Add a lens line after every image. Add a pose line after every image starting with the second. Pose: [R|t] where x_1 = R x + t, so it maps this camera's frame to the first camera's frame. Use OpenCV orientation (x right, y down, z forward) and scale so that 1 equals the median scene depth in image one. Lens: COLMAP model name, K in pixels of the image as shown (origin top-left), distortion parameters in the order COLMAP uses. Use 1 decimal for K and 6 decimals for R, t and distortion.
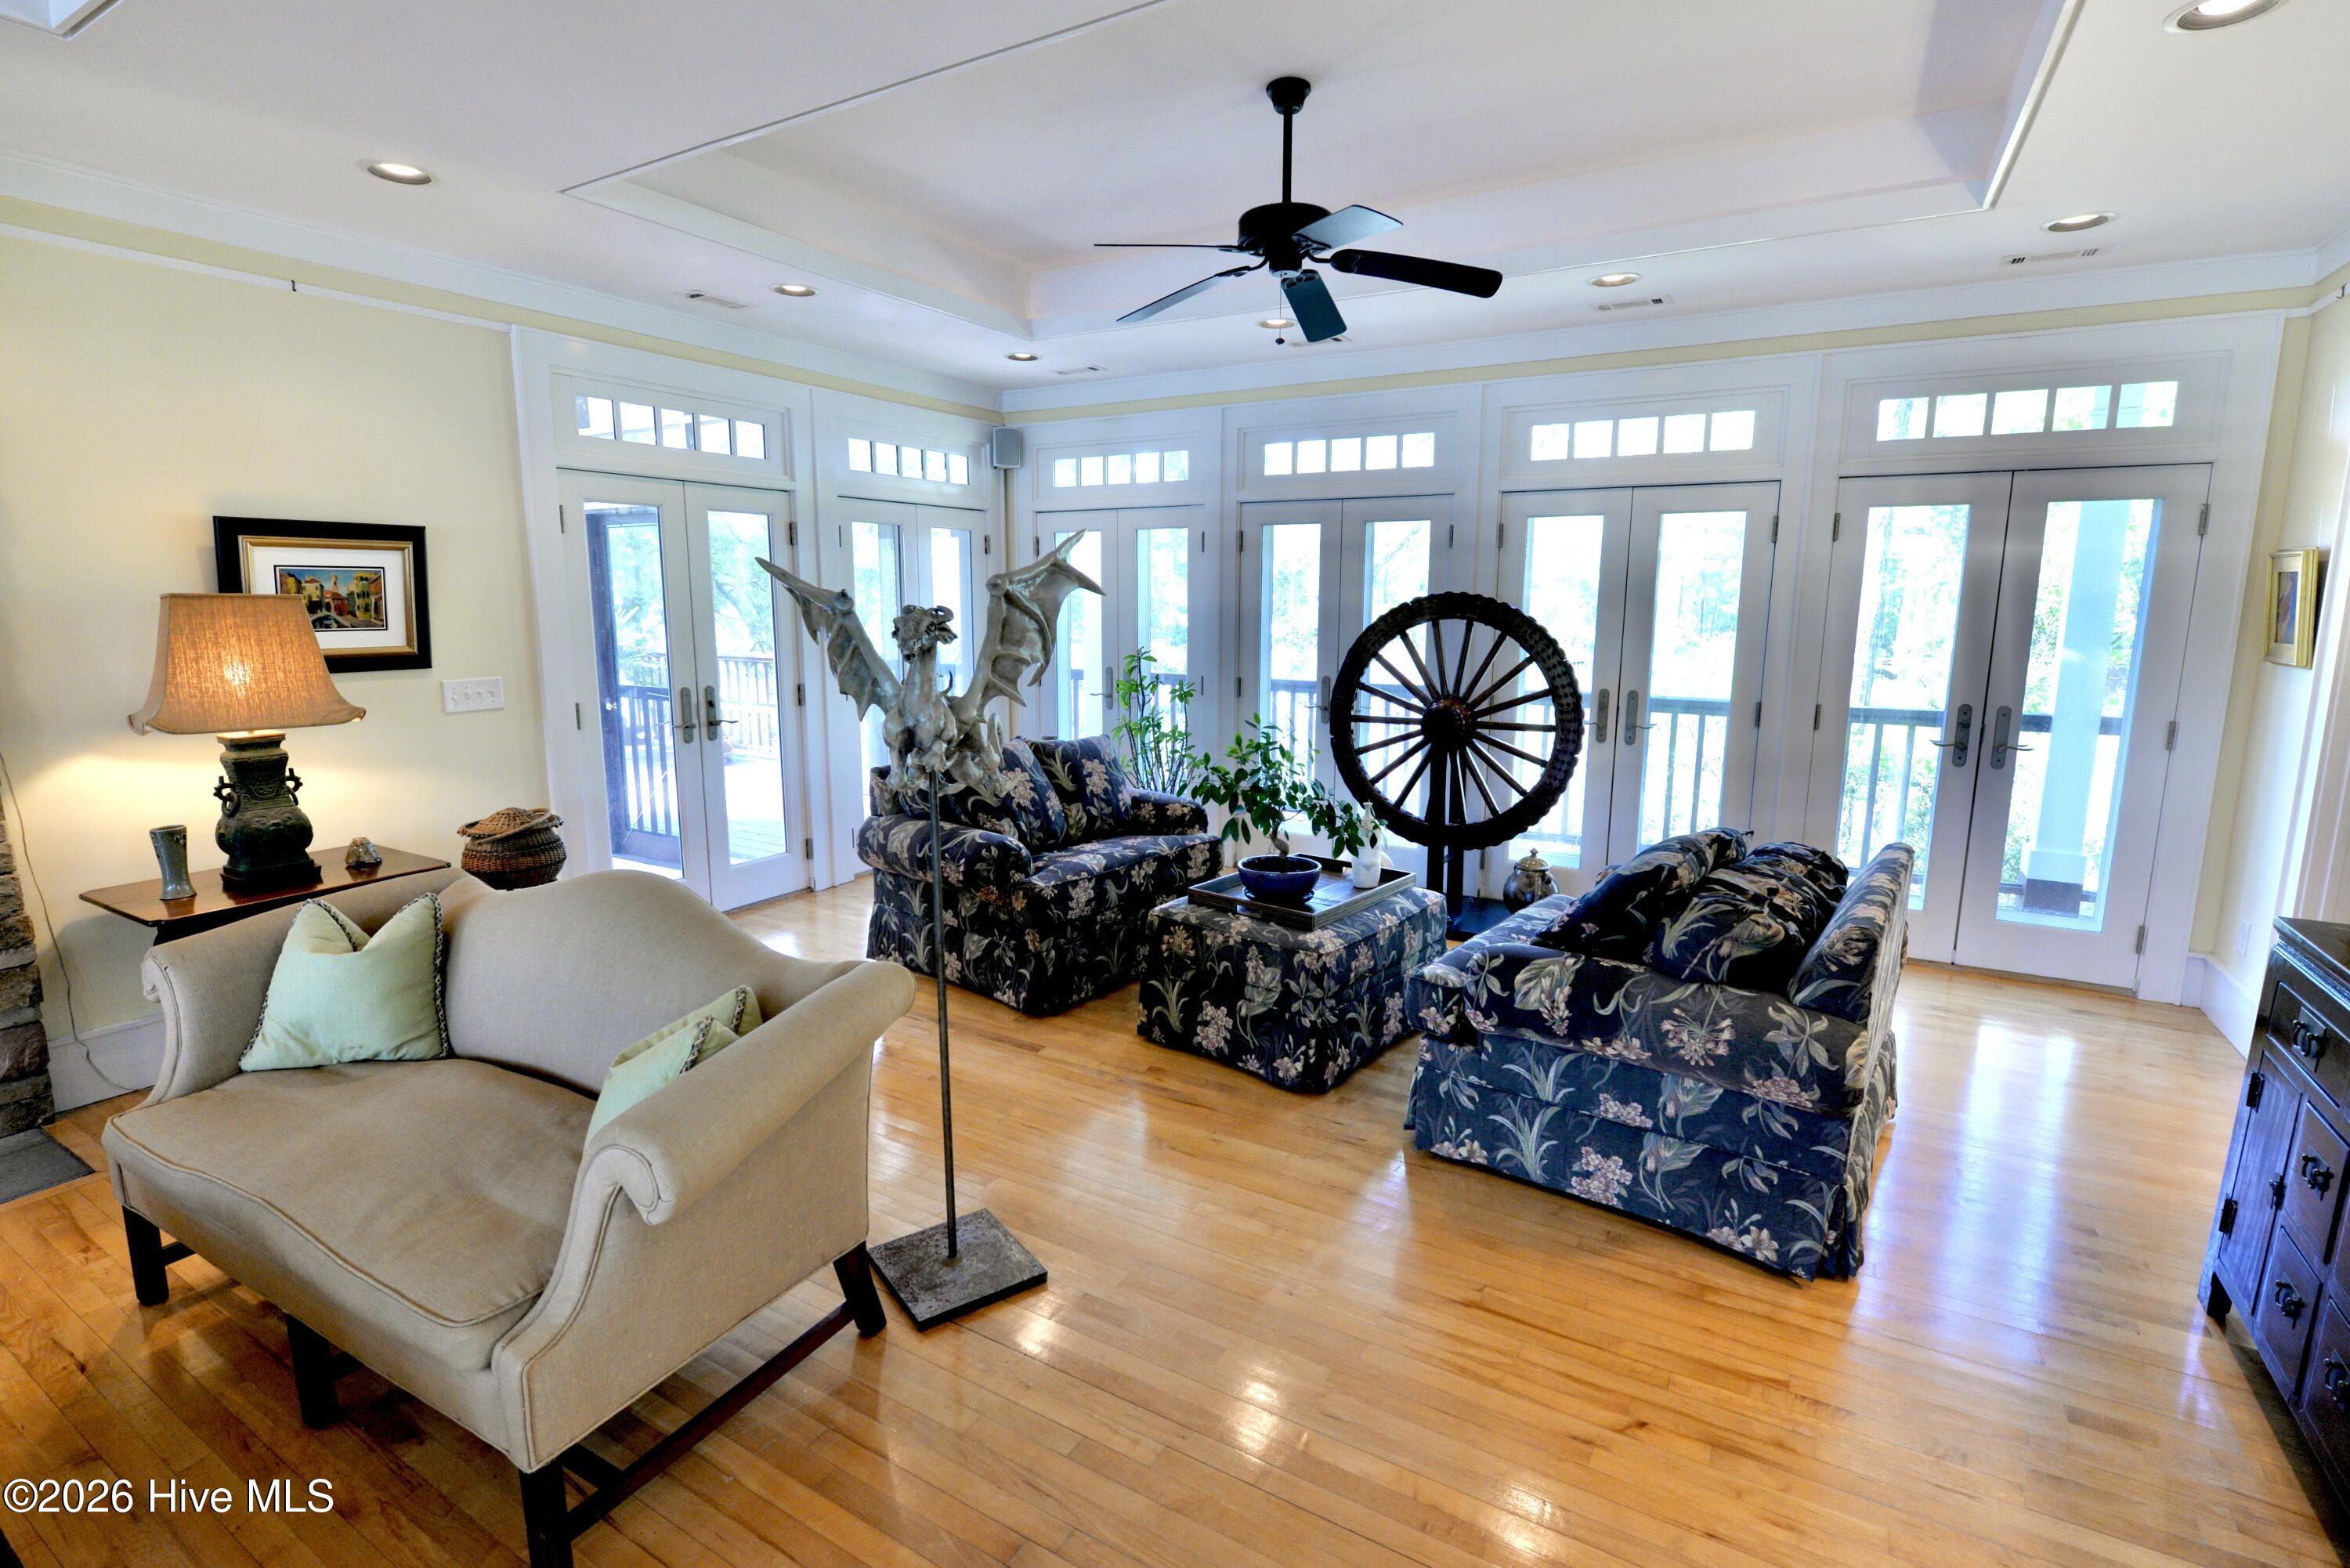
lens RADIAL K [[1087.9, 0, 1176.7], [0, 1087.9, 774.2], [0, 0, 1]] dist [-0.011368, -0.001139]
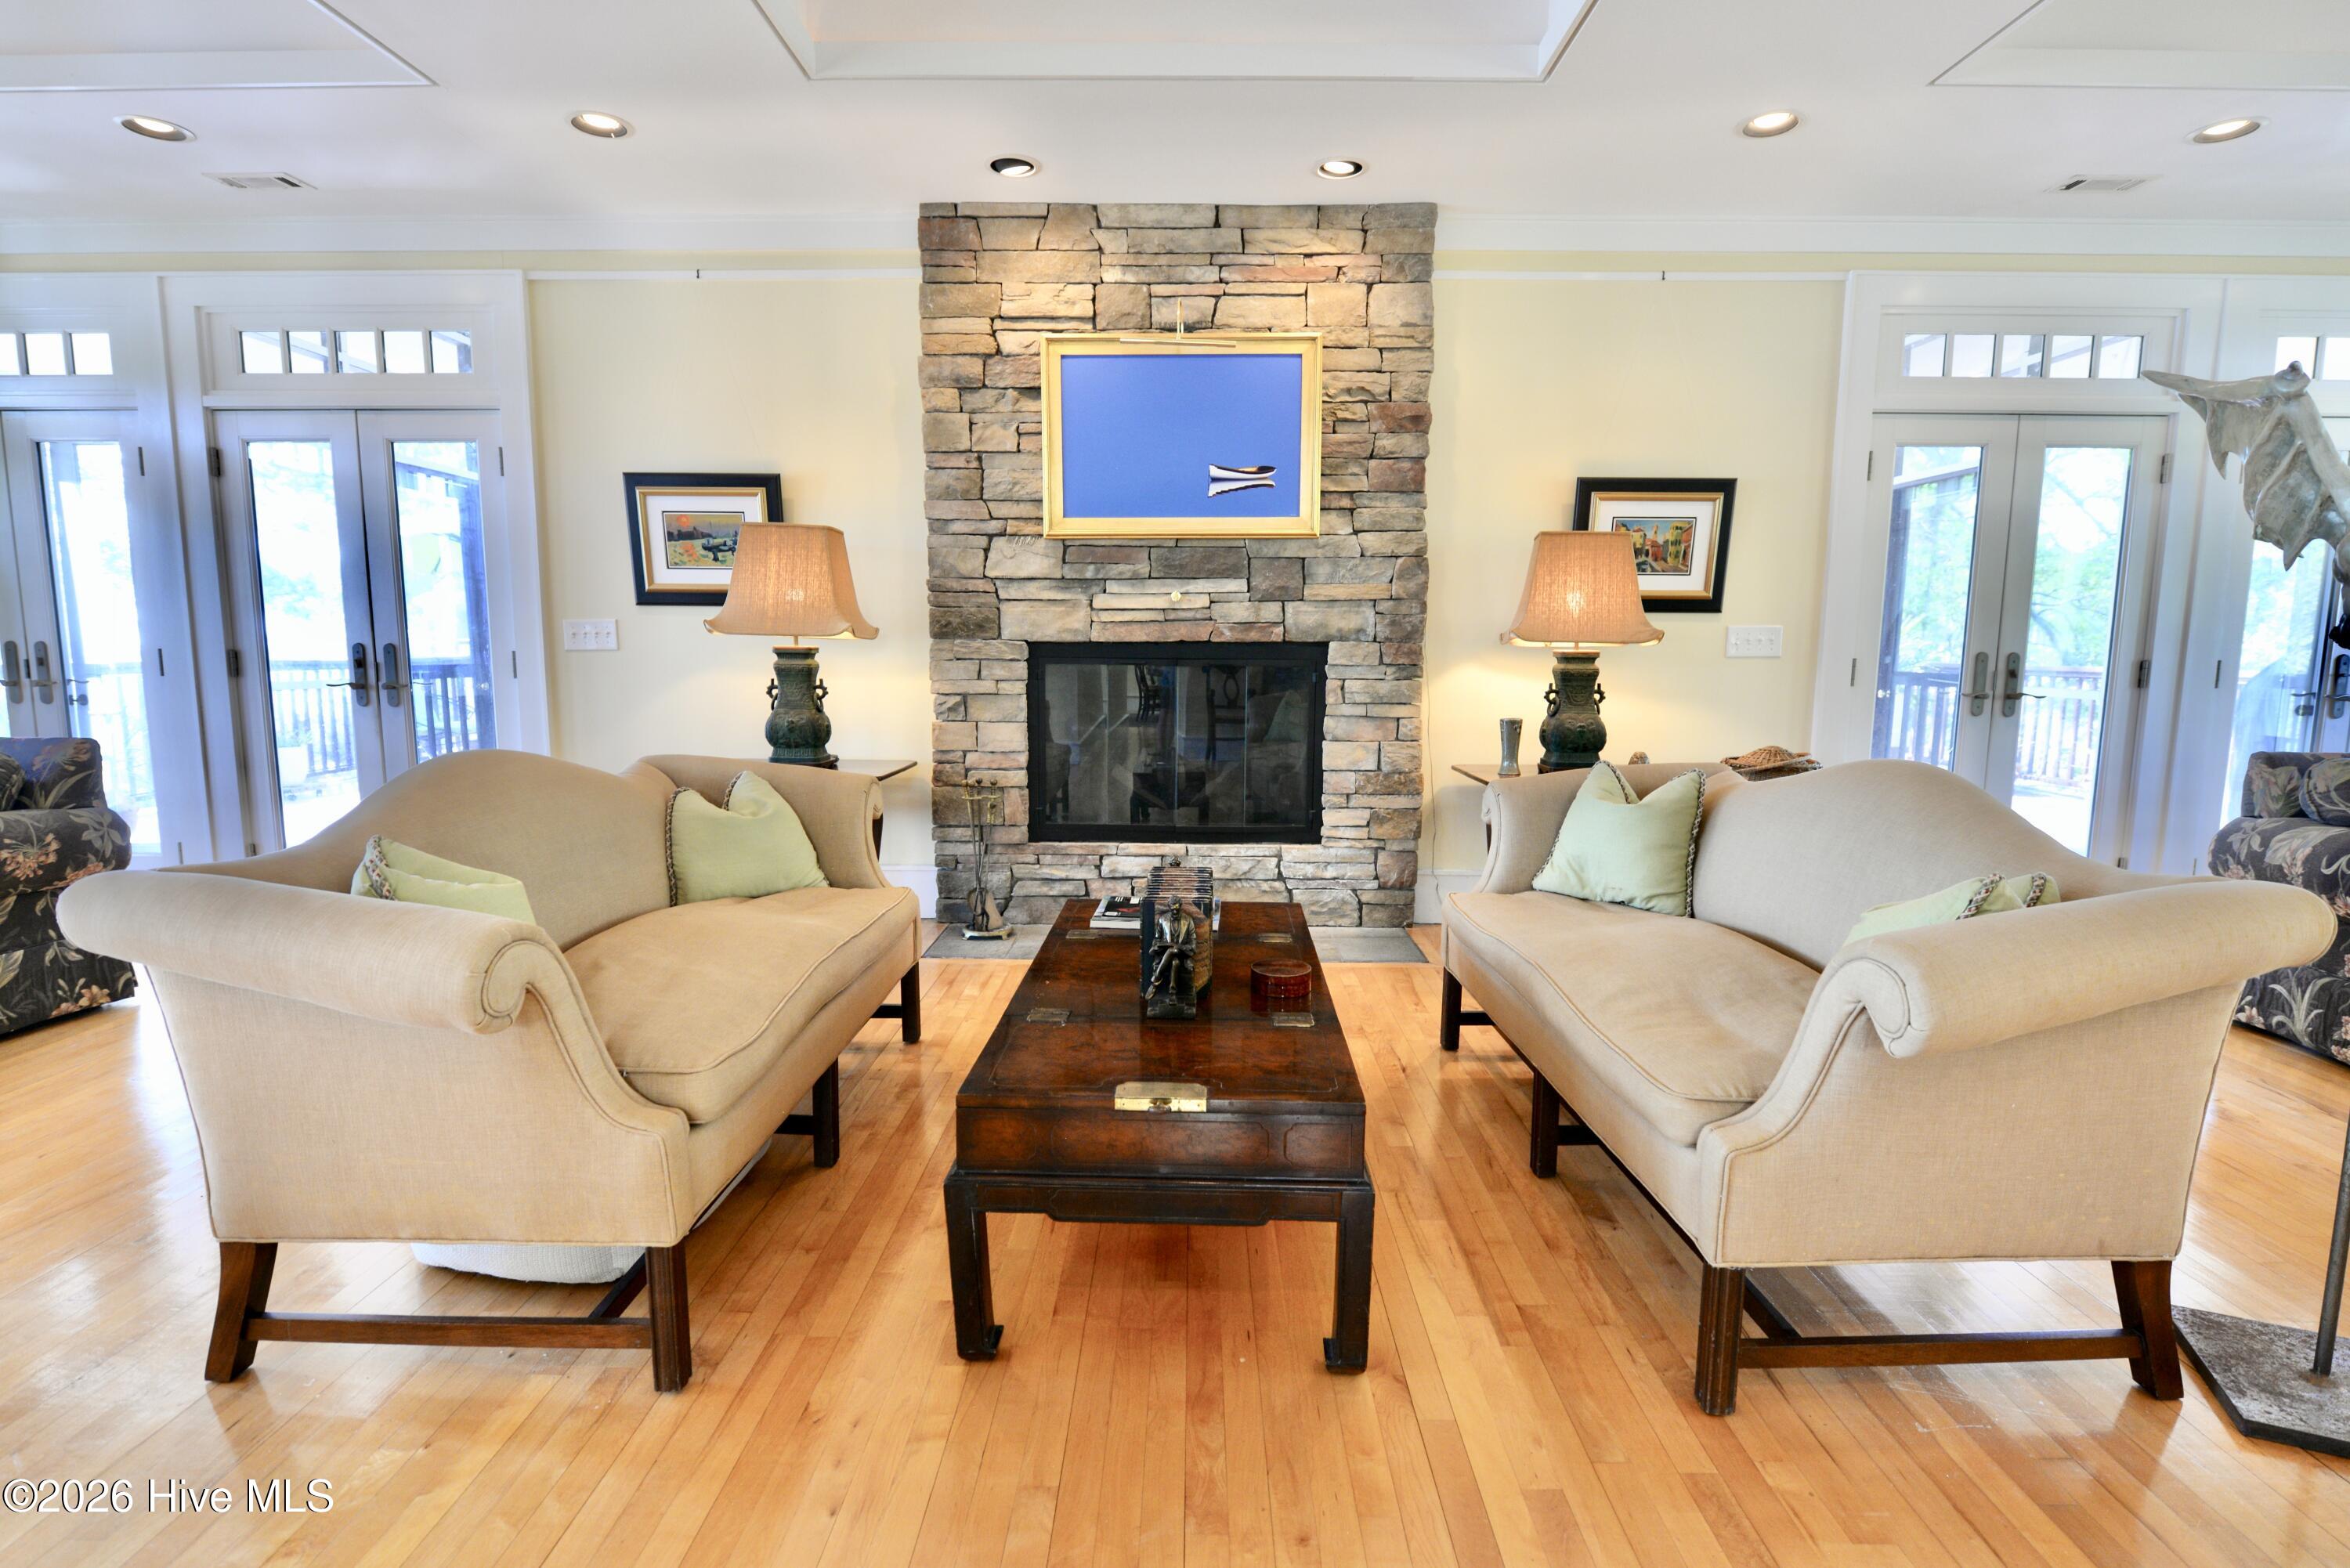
lens RADIAL K [[1087.9, 0, 1176.7], [0, 1087.9, 774.2], [0, 0, 1]] dist [-0.011368, -0.001139]
pose [[0.496462, 0.106247, -0.861532, -0.021614], [-0.143572, 0.988863, 0.039215, 0.114707], [0.856103, 0.104223, 0.506187, 0.019799]]
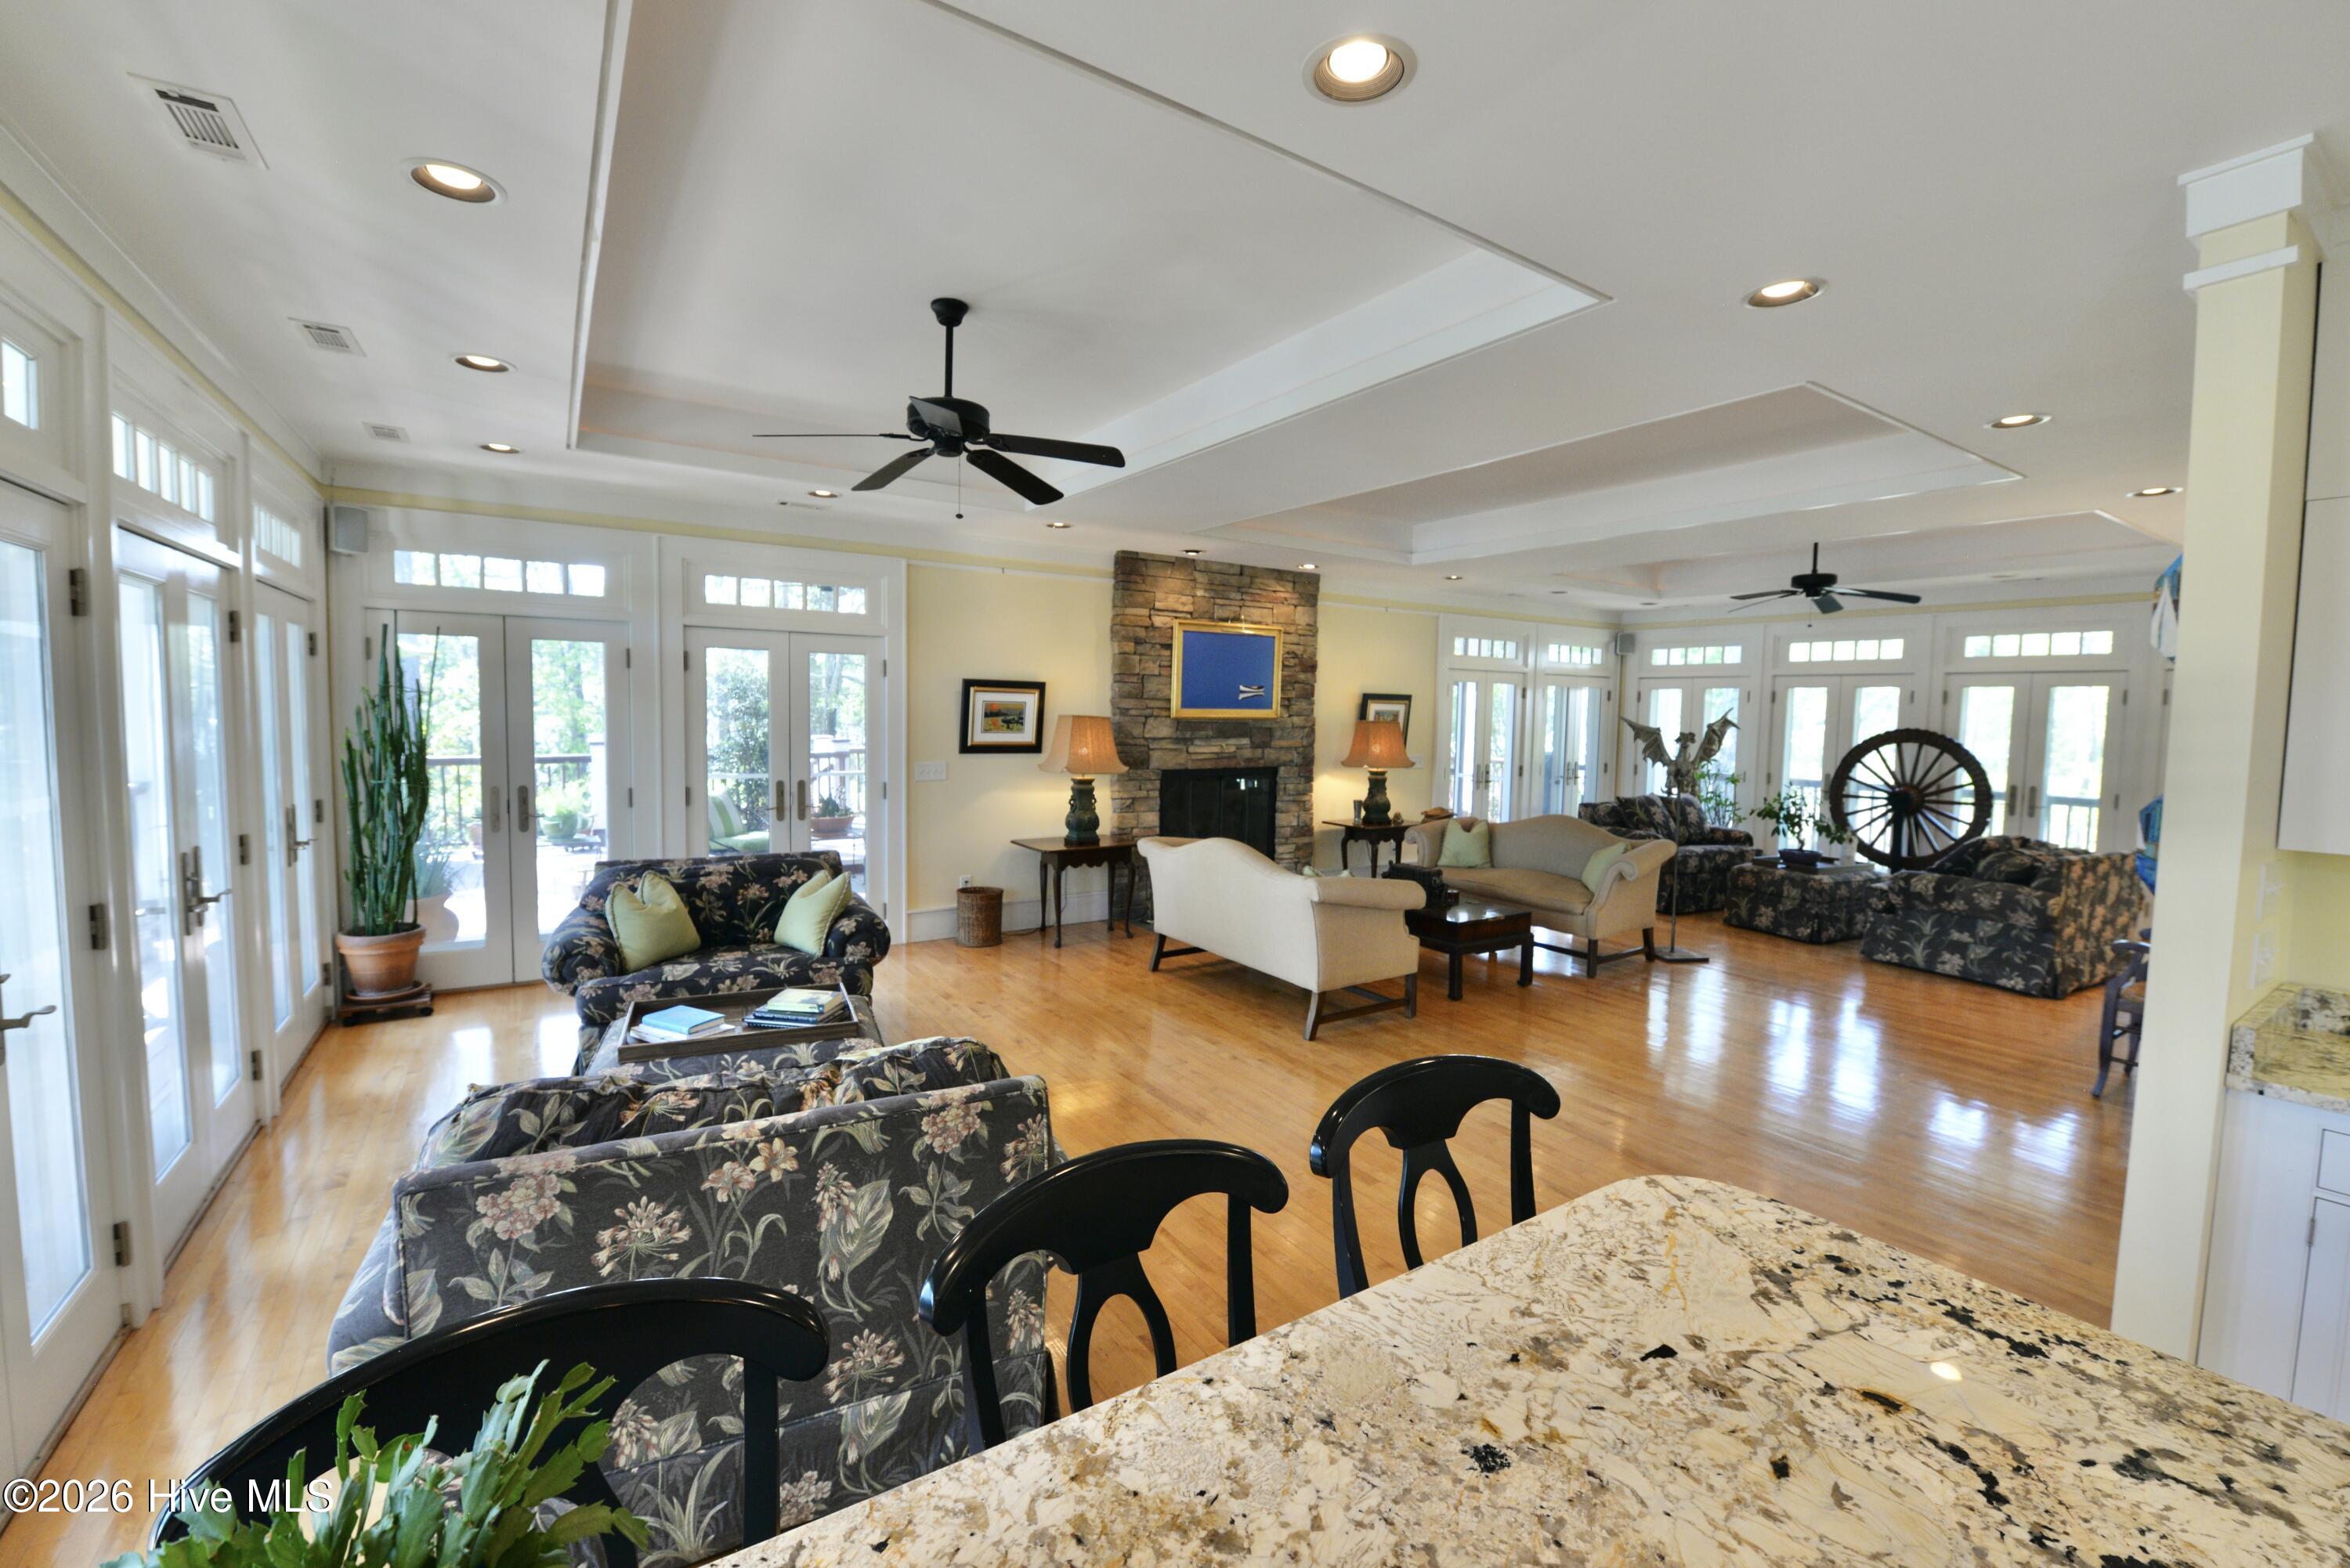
lens RADIAL K [[976.5, 0, 1179.4], [0, 976.5, 775.1], [0, 0, 1]] dist [-0.002657, -0.012363]
pose [[0.898785, 0.041423, -0.436429, -0.207569], [-0.085192, 0.993051, -0.081189, 0.228199], [0.430033, 0.110151, 0.896068, -1.513701]]
